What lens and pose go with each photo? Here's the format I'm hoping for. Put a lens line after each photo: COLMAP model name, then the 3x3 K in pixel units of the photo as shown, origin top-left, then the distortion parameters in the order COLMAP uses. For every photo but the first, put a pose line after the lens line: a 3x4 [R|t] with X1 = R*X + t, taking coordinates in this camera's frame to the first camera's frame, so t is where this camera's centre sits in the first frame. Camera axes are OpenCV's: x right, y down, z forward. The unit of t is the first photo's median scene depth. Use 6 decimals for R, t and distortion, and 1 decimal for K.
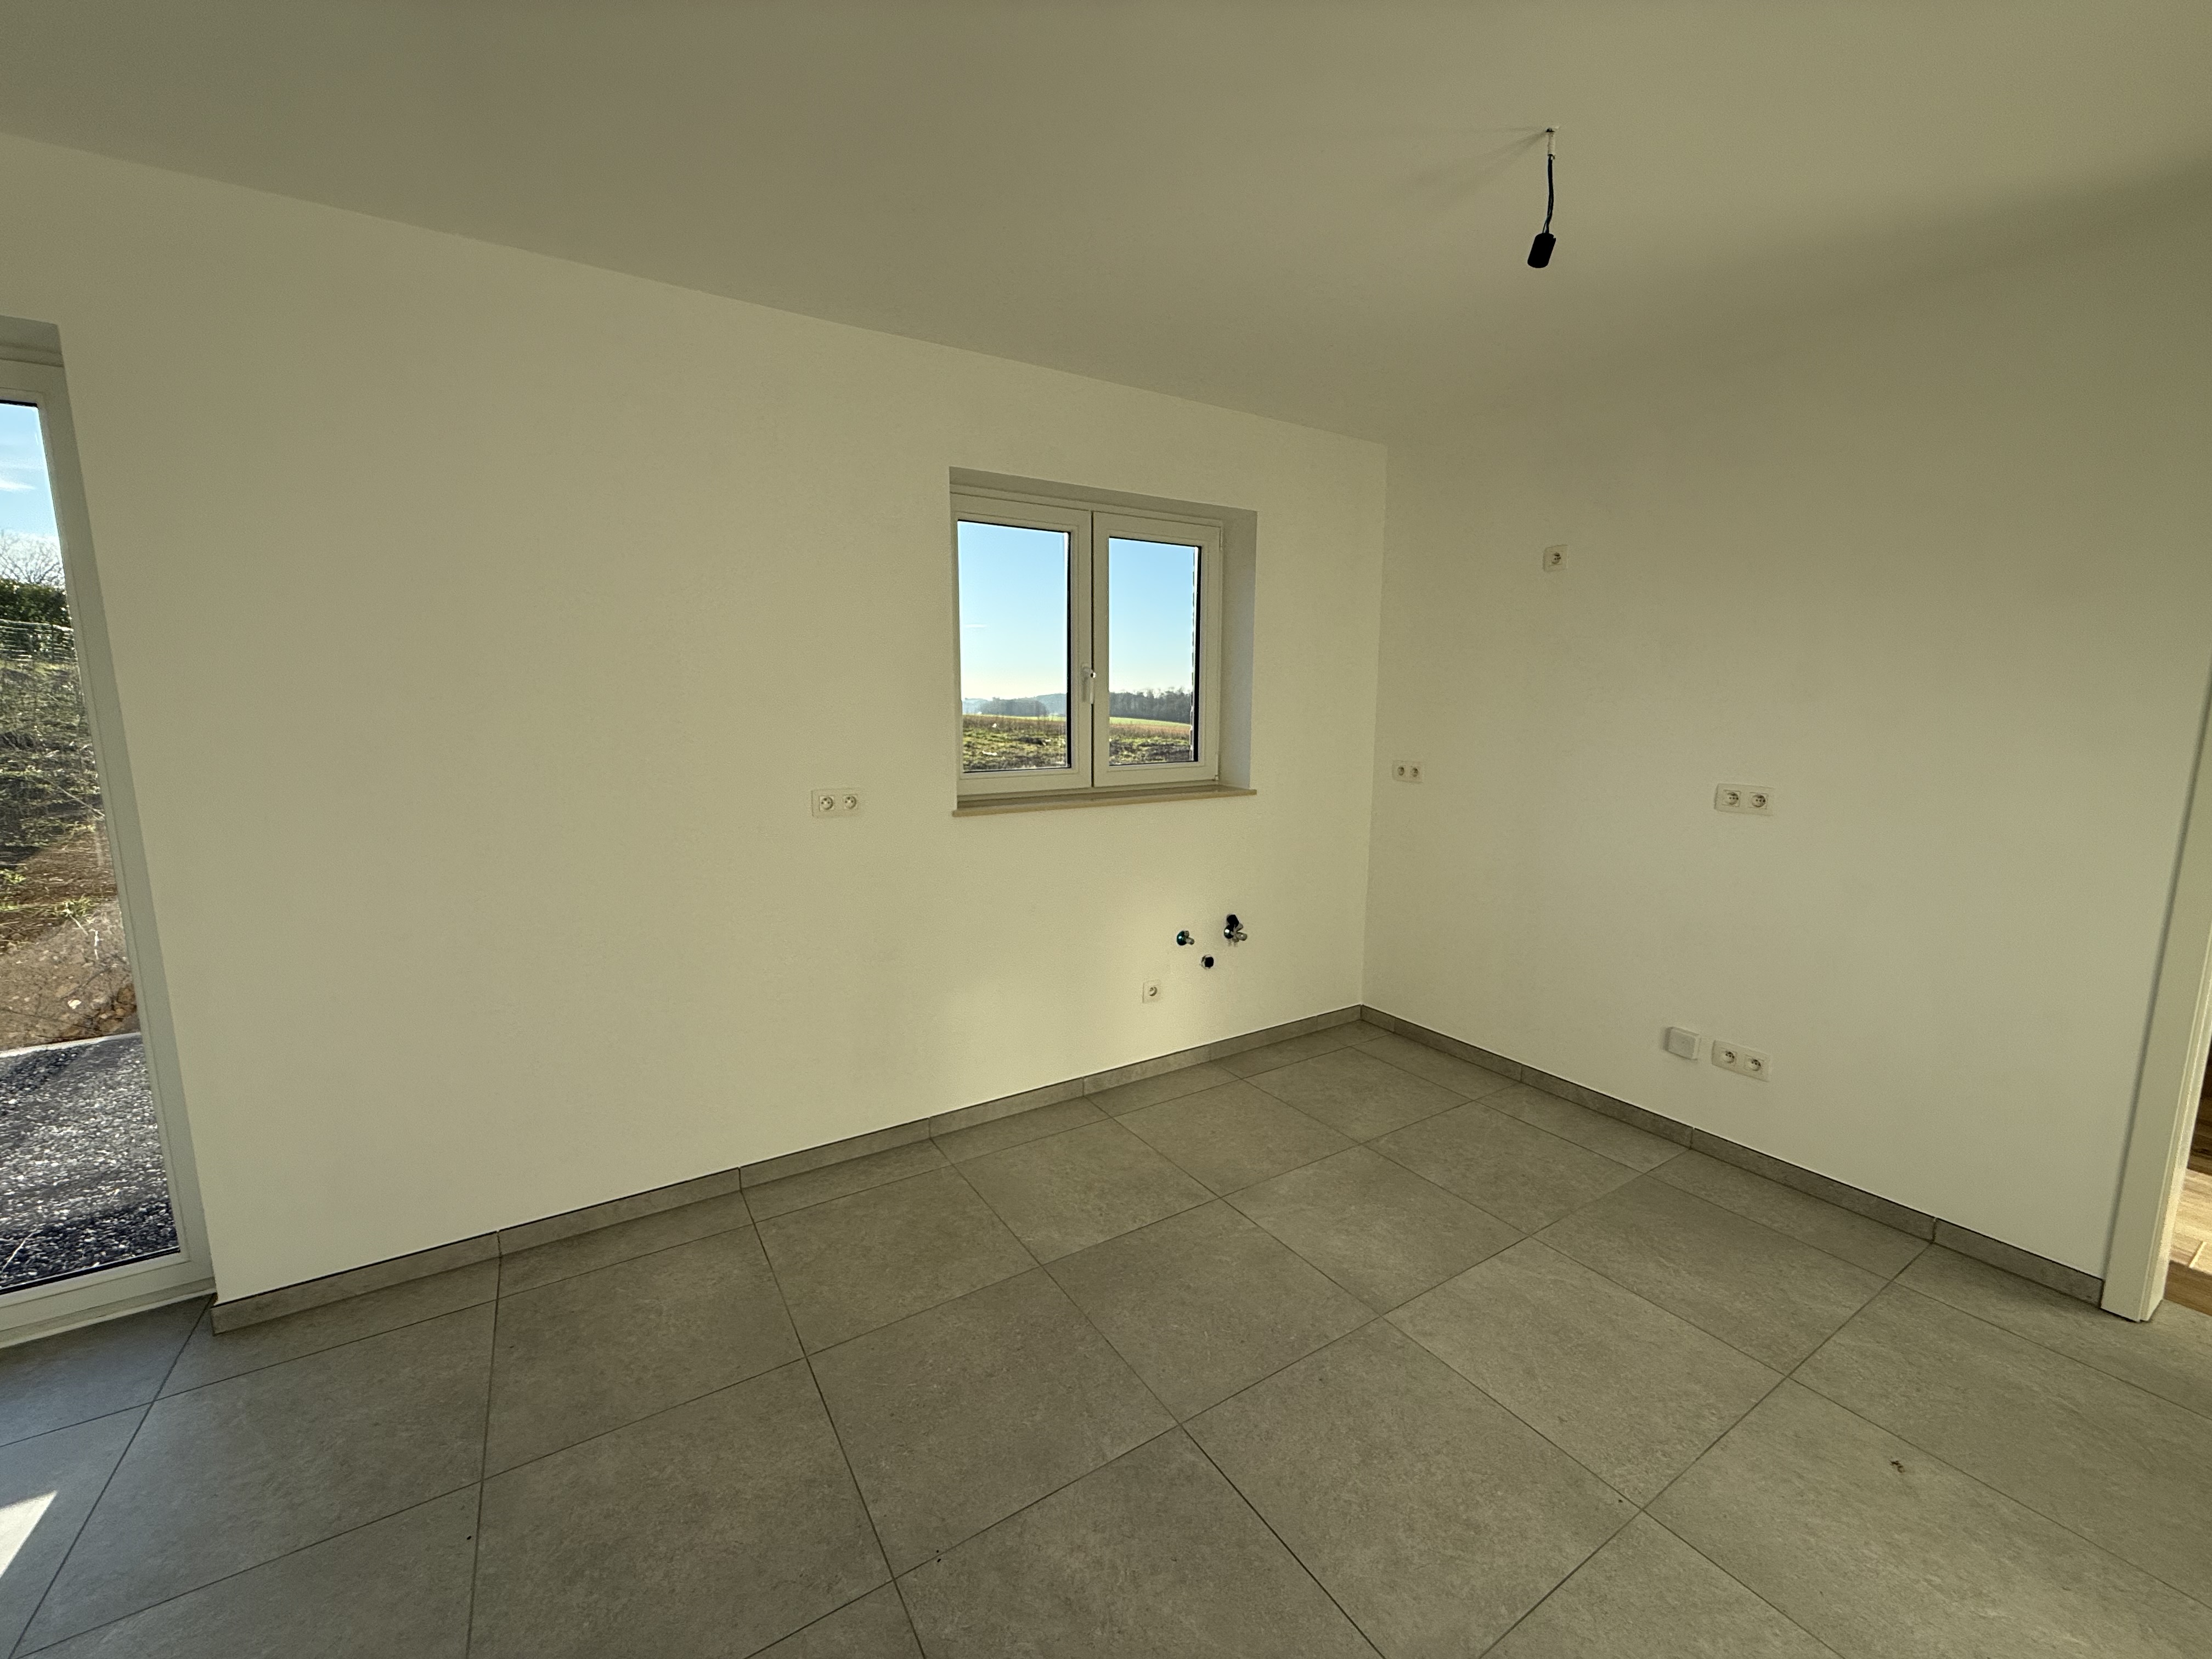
lens RADIAL K [[882.3, 0, 1106.1], [0, 882.3, 828.3], [0, 0, 1]] dist [0.001091, -0.000737]
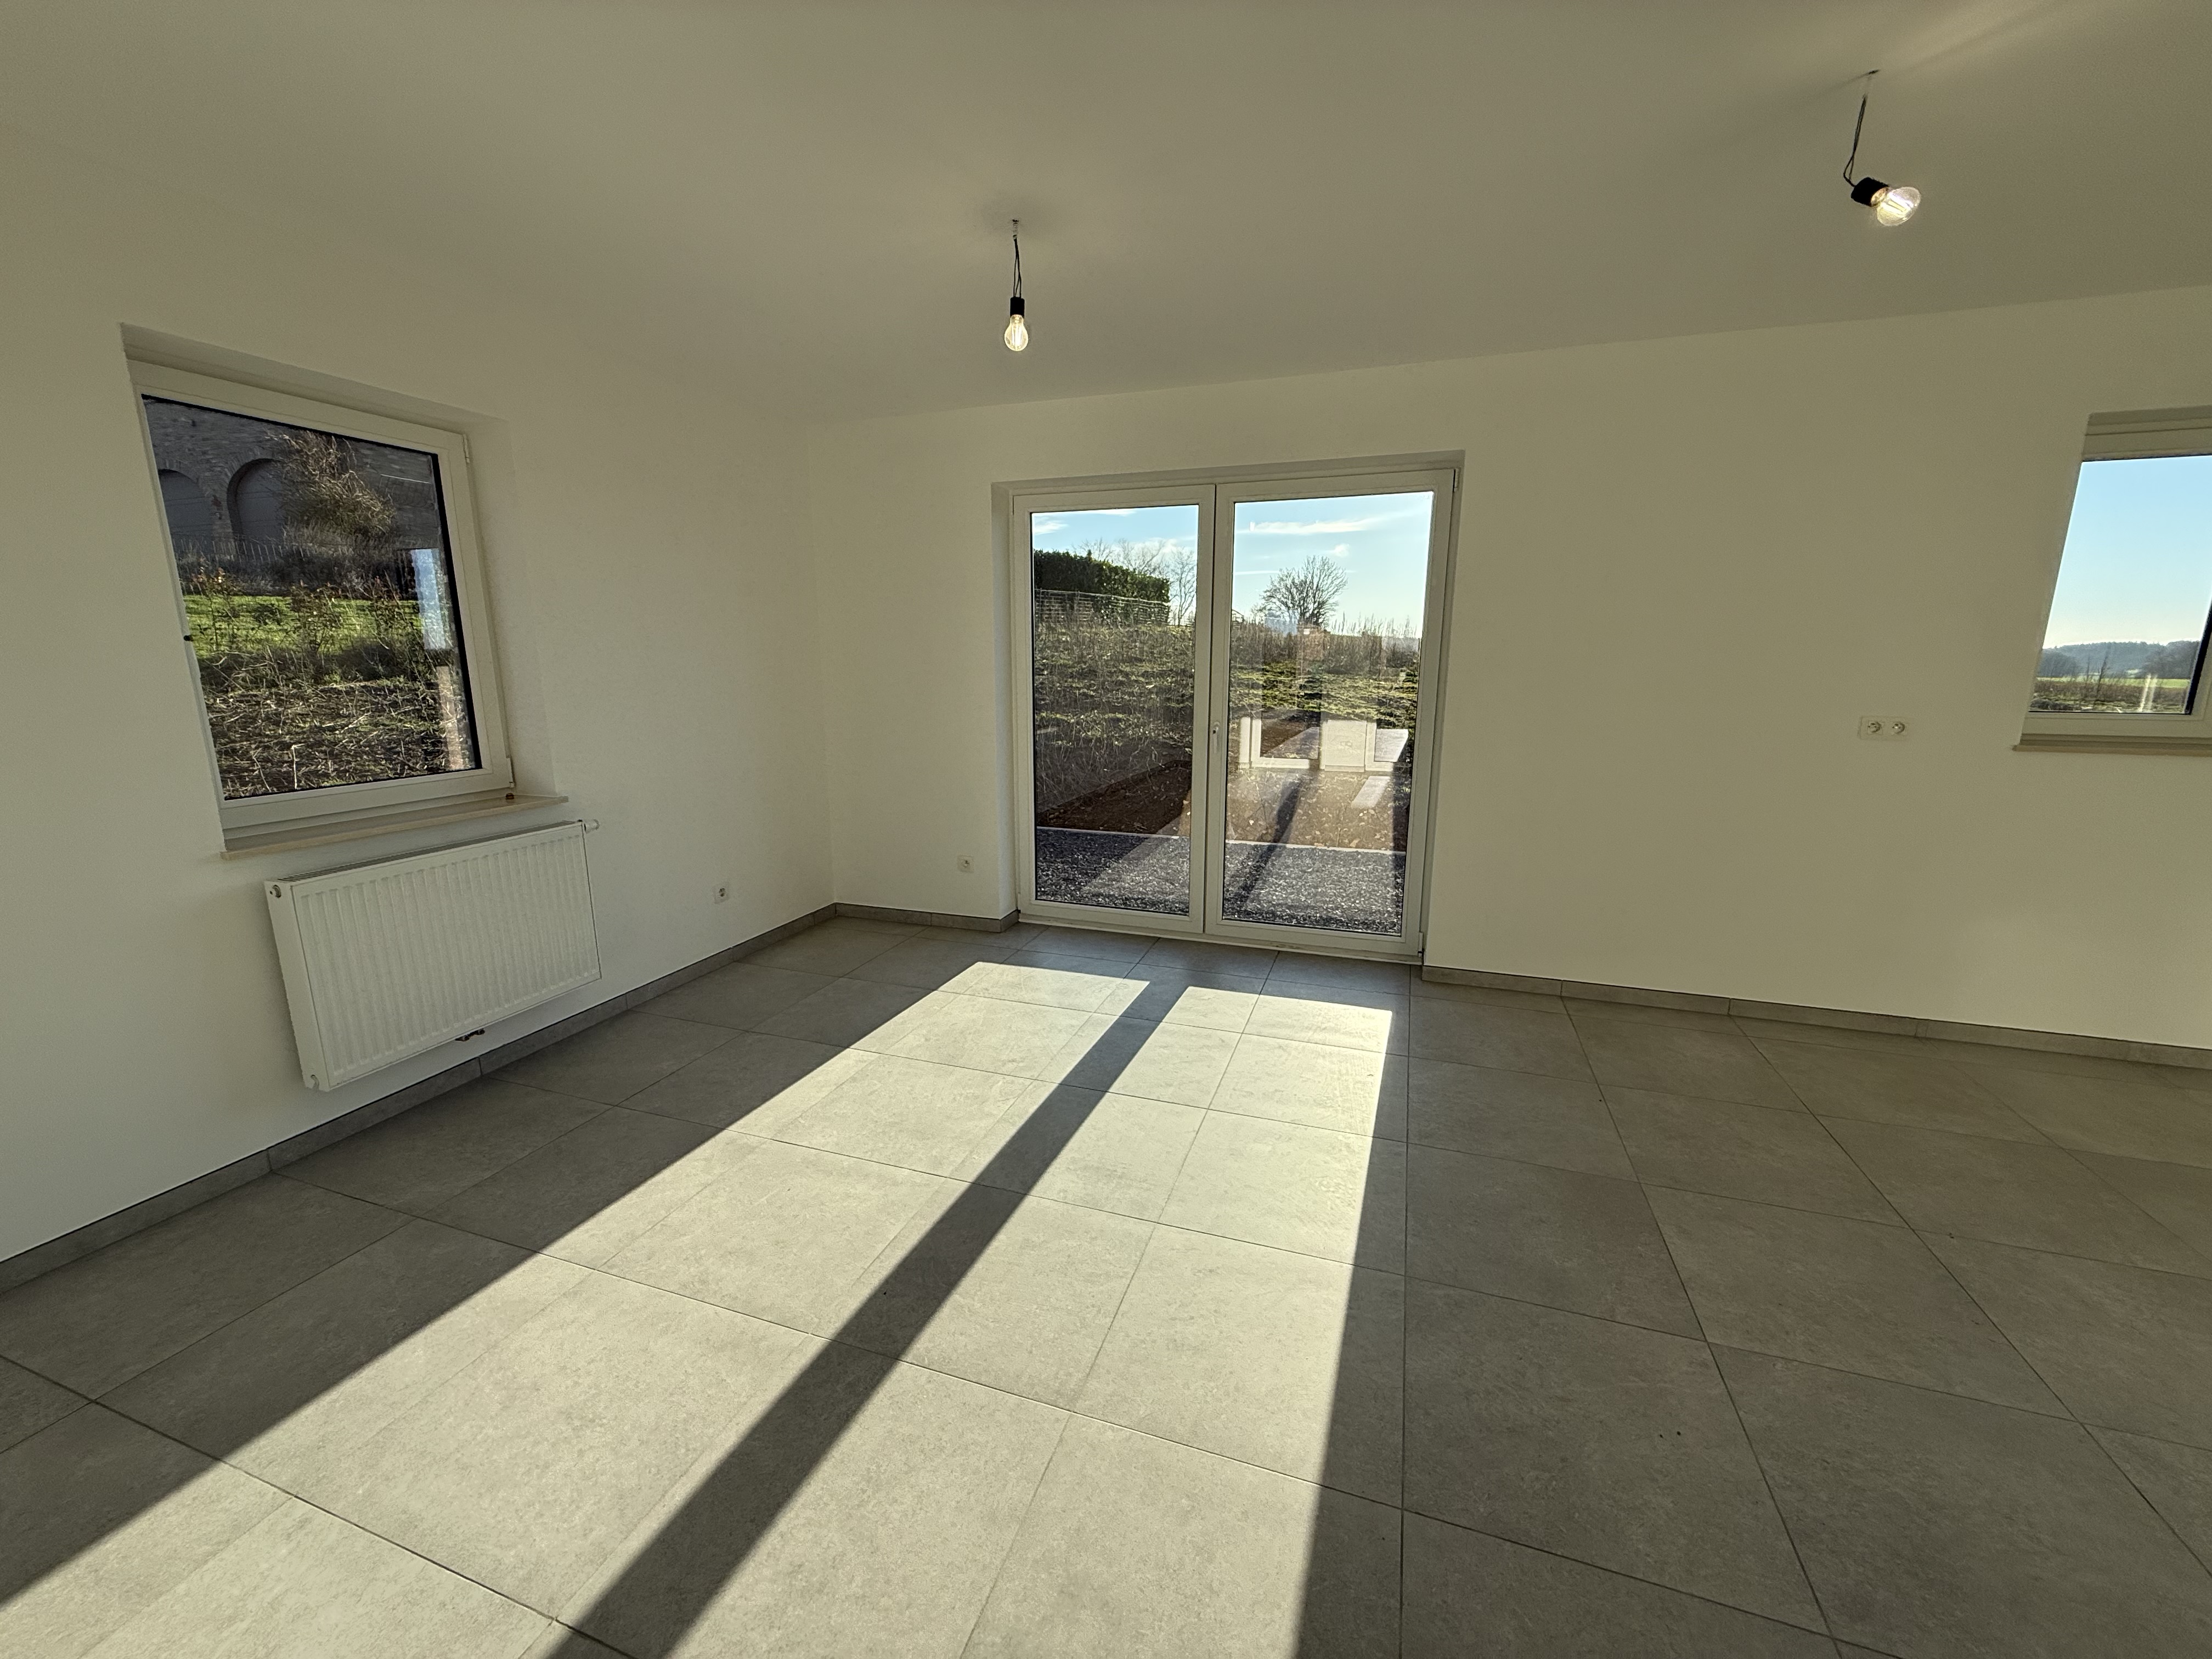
lens RADIAL K [[882.3, 0, 1105.2], [0, 882.3, 830.7], [0, 0, 1]] dist [0.001091, -0.000737]
pose [[0.625506, 0.158431, -0.763965, -0.034548], [-0.115567, 0.987179, 0.110100, 0.106097], [0.771613, 0.019421, 0.635796, -0.607060]]
